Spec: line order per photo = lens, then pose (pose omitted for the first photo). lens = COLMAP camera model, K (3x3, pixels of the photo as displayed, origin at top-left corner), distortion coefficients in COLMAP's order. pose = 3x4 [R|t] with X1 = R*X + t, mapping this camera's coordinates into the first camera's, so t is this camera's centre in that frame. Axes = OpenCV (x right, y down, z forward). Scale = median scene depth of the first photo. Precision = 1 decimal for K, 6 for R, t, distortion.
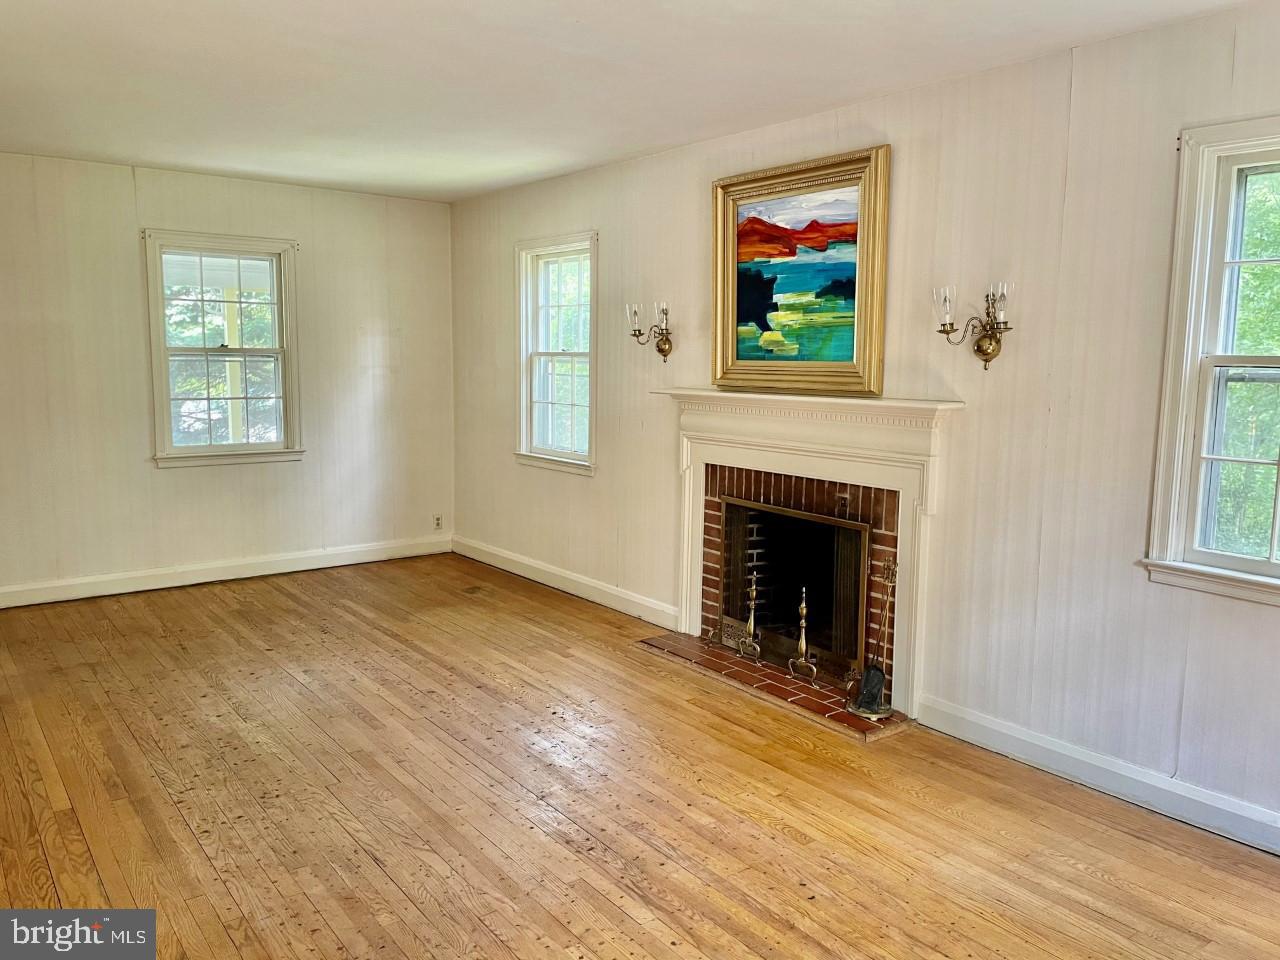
lens RADIAL K [[969.0, 0, 631.8], [0, 969.0, 476.3], [0, 0, 1]] dist [0.055369, -0.004456]
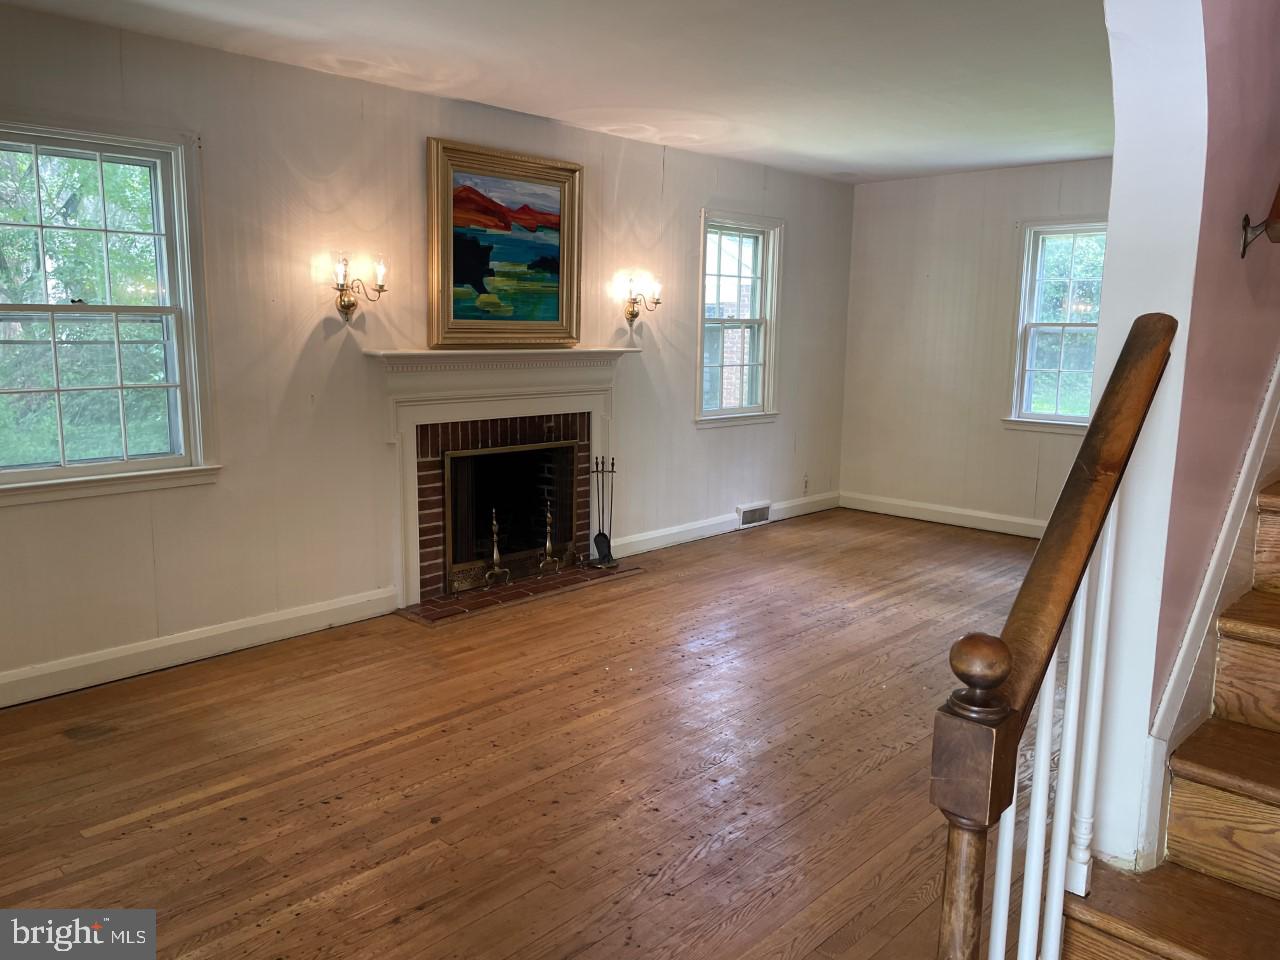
lens RADIAL K [[969.0, 0, 632.6], [0, 969.0, 478.3], [0, 0, 1]] dist [0.055369, -0.004456]
pose [[-0.170185, -0.165199, 0.971466, -1.029595], [0.109809, 0.976528, 0.185297, -0.132494], [-0.979275, 0.138211, -0.148050, 1.044812]]
